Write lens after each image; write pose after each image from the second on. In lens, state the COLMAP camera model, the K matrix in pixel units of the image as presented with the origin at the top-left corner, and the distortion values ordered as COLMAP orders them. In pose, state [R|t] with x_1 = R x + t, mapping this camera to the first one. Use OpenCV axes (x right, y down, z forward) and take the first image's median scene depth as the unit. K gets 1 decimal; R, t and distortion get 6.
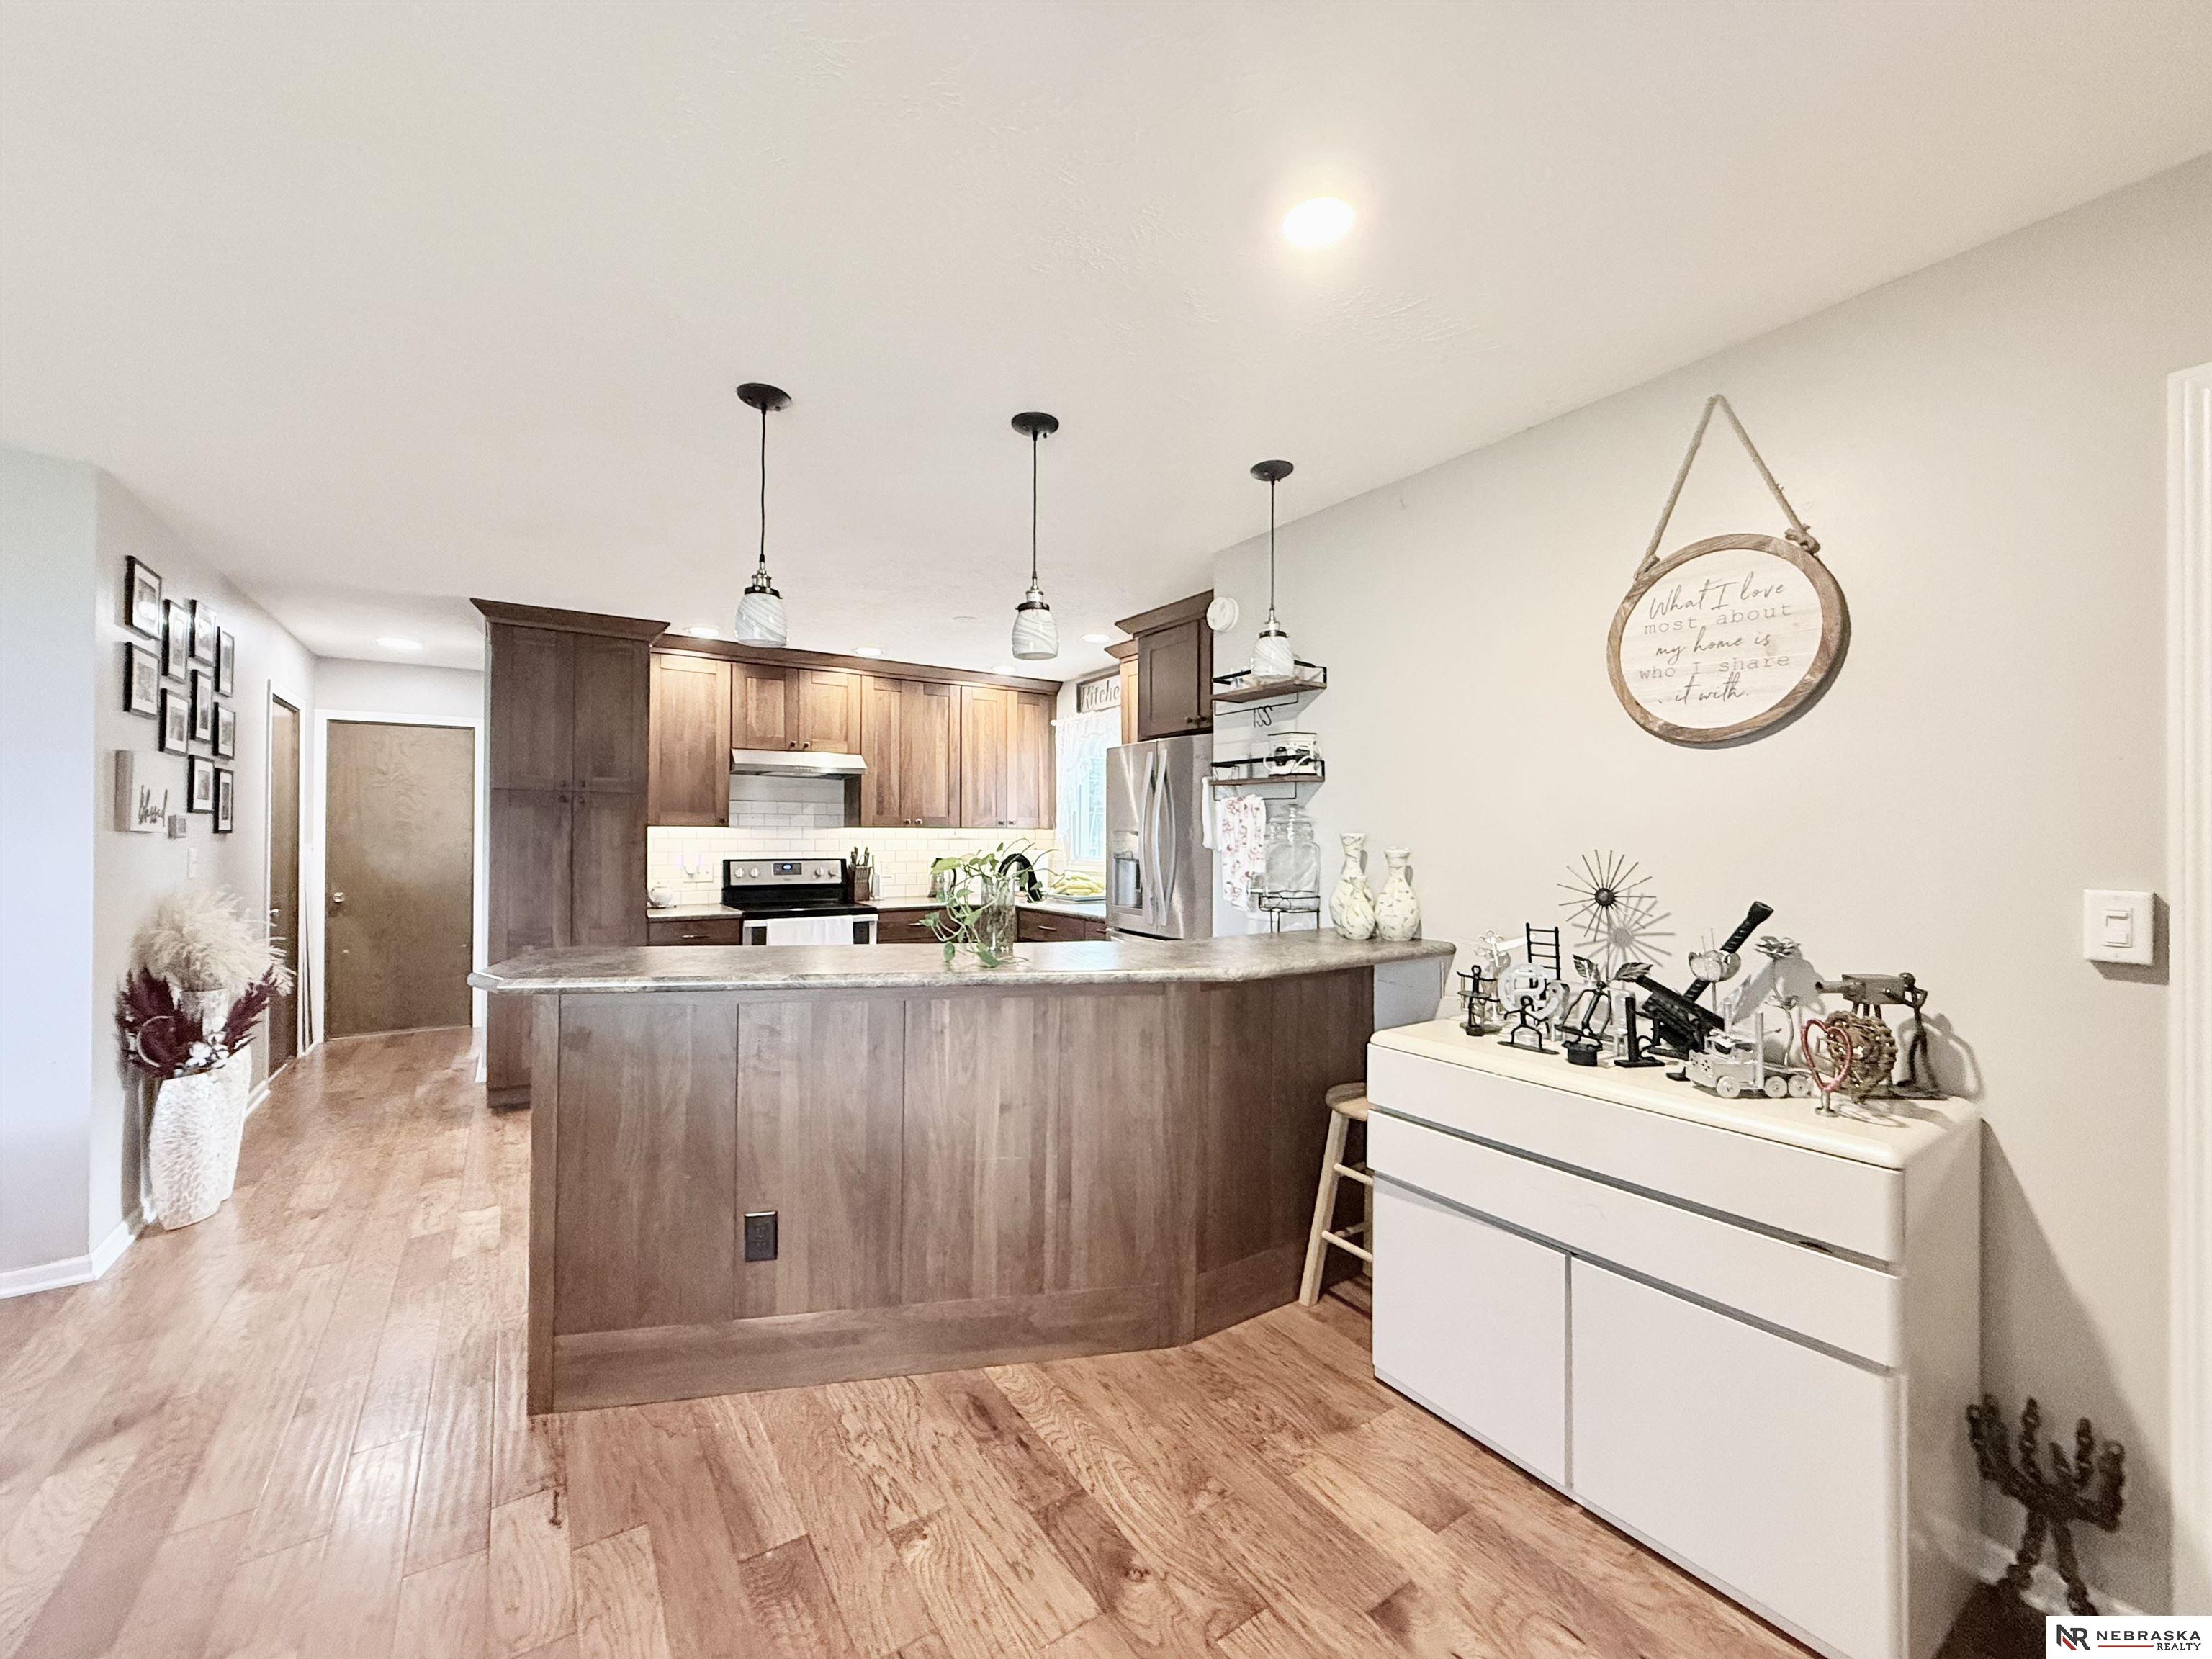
lens RADIAL K [[888.3, 0, 1107.3], [0, 888.3, 829.9], [0, 0, 1]] dist [0.001050, 0.000272]
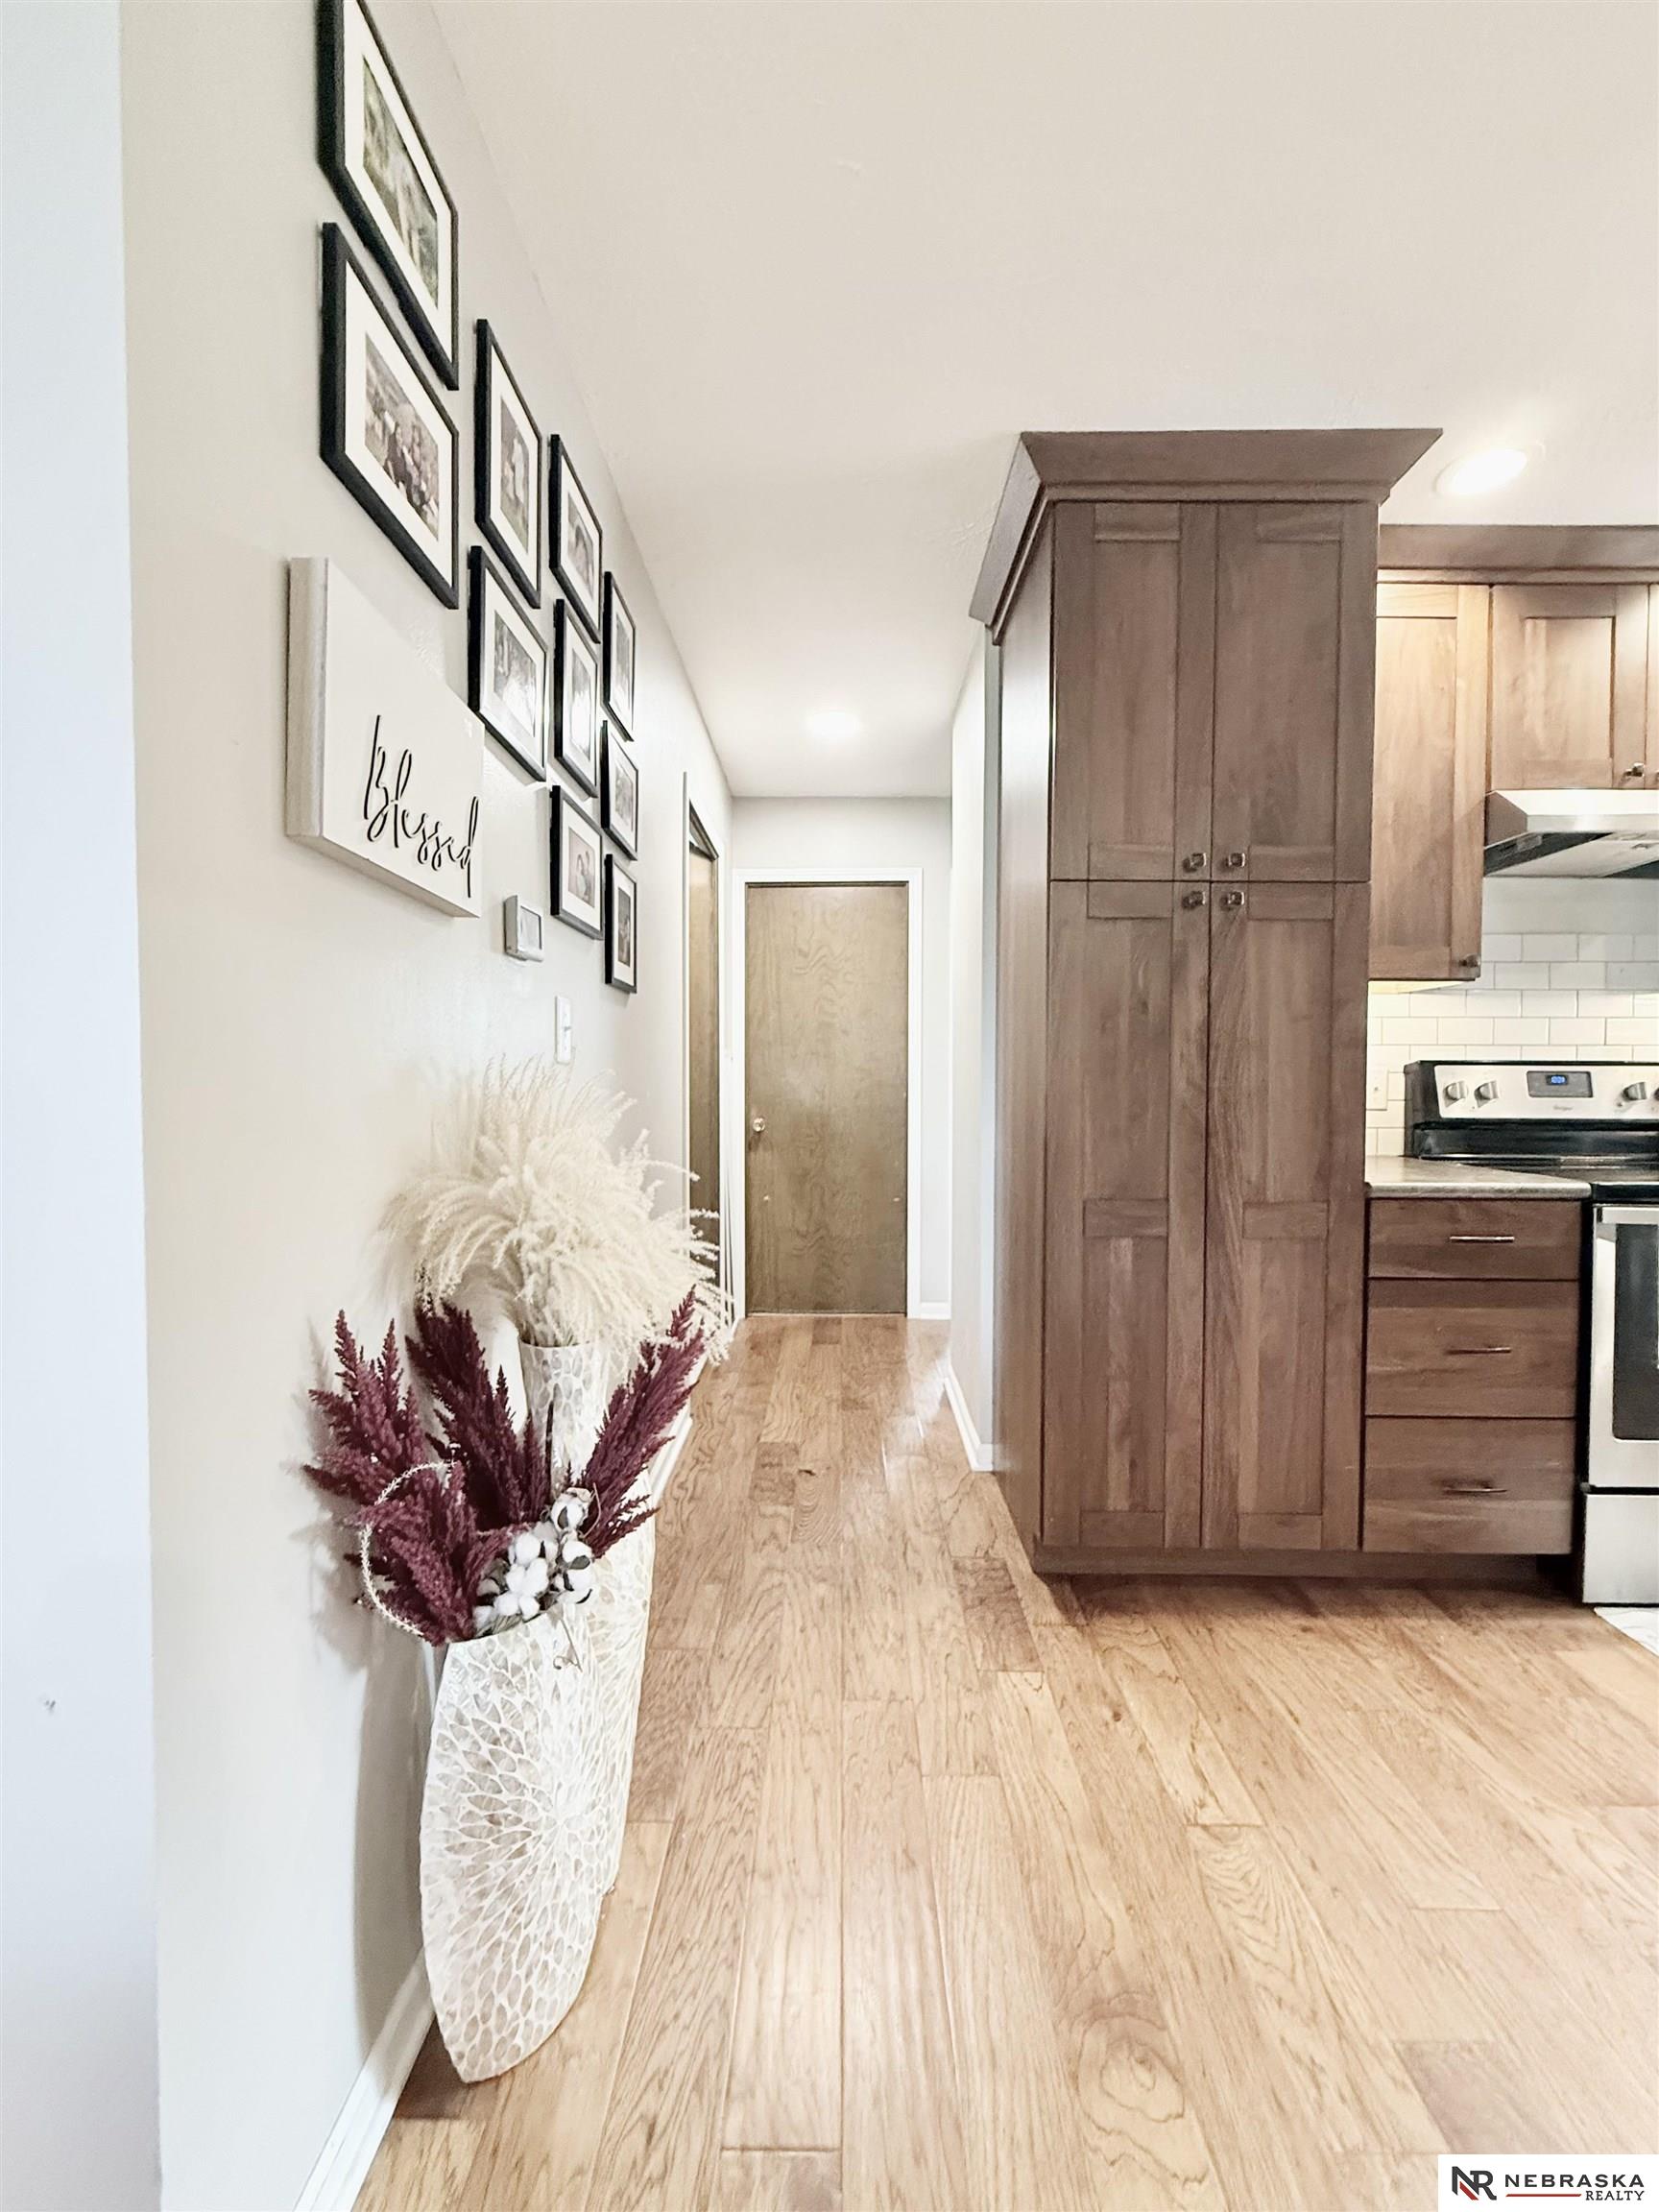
lens RADIAL K [[888.3, 0, 823.9], [0, 888.3, 1103.8], [0, 0, 1]] dist [0.001050, 0.000272]
pose [[0.820943, 0.009310, -0.570935, -0.430087], [0.005917, 0.999675, 0.024809, 0.043123], [0.570980, -0.023745, 0.820621, 0.459534]]
